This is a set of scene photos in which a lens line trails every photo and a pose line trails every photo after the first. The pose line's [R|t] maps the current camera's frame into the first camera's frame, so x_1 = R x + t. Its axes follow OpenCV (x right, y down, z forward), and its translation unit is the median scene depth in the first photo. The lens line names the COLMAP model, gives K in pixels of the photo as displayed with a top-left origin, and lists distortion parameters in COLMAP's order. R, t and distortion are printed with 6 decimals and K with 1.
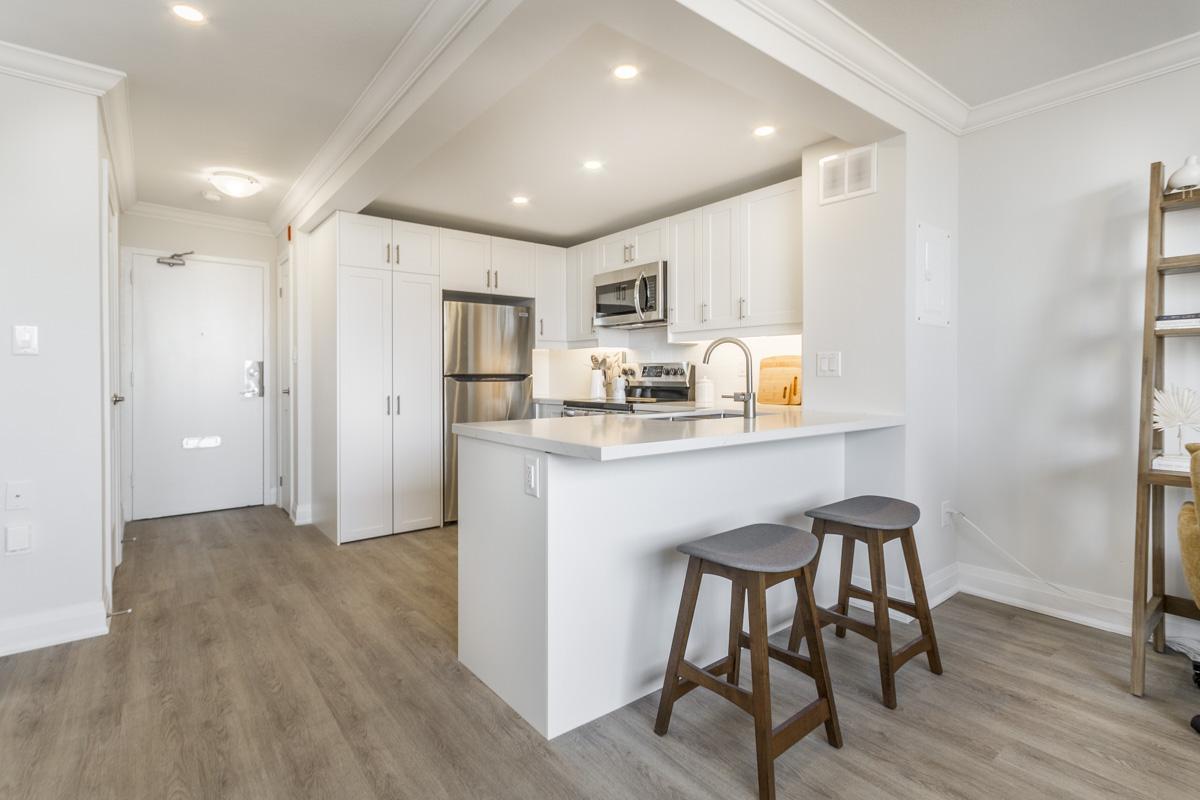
lens RADIAL K [[568.4, 0, 603.4], [0, 568.4, 379.3], [0, 0, 1]] dist [0.003359, 0.000782]
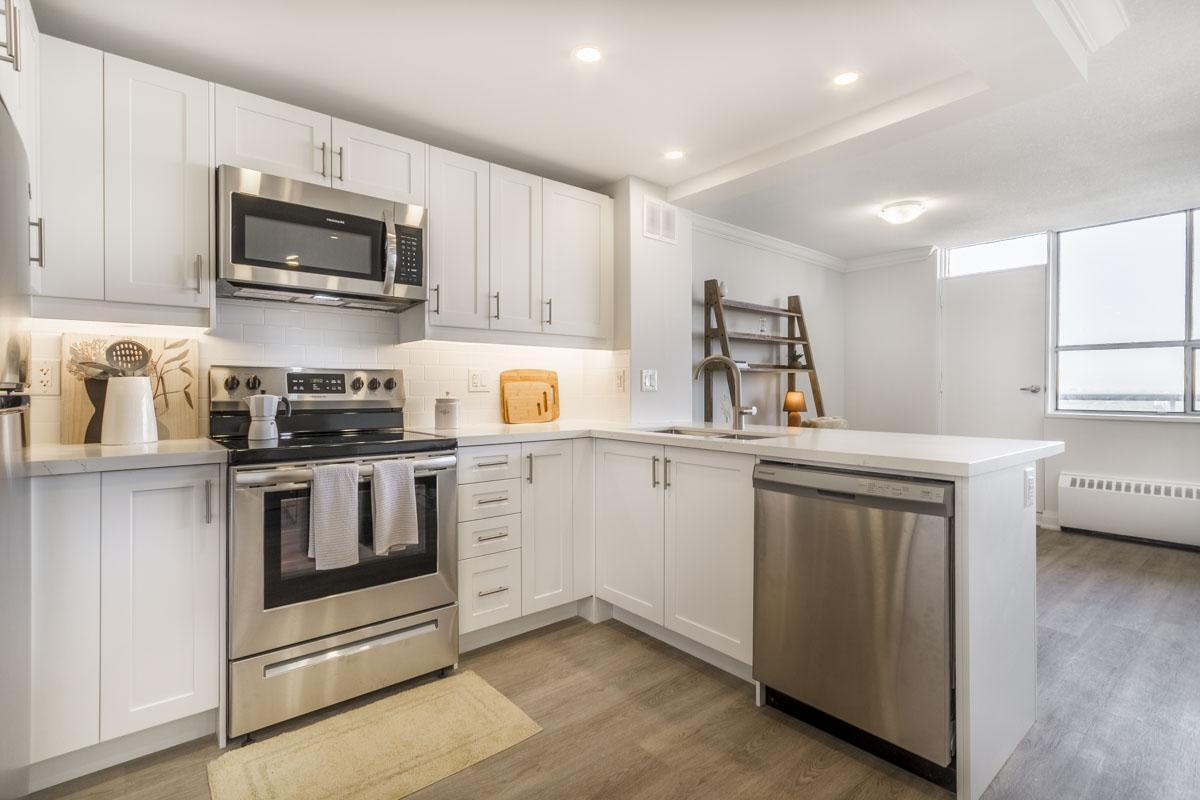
lens RADIAL K [[559.8, 0, 593.0], [0, 559.8, 390.7], [0, 0, 1]] dist [0.003990, 0.001011]
pose [[-0.005563, 0.000109, 0.999985, -0.590497], [0.007277, 0.999974, -0.000068, -0.005872], [-0.999958, 0.007276, -0.005564, 0.927007]]
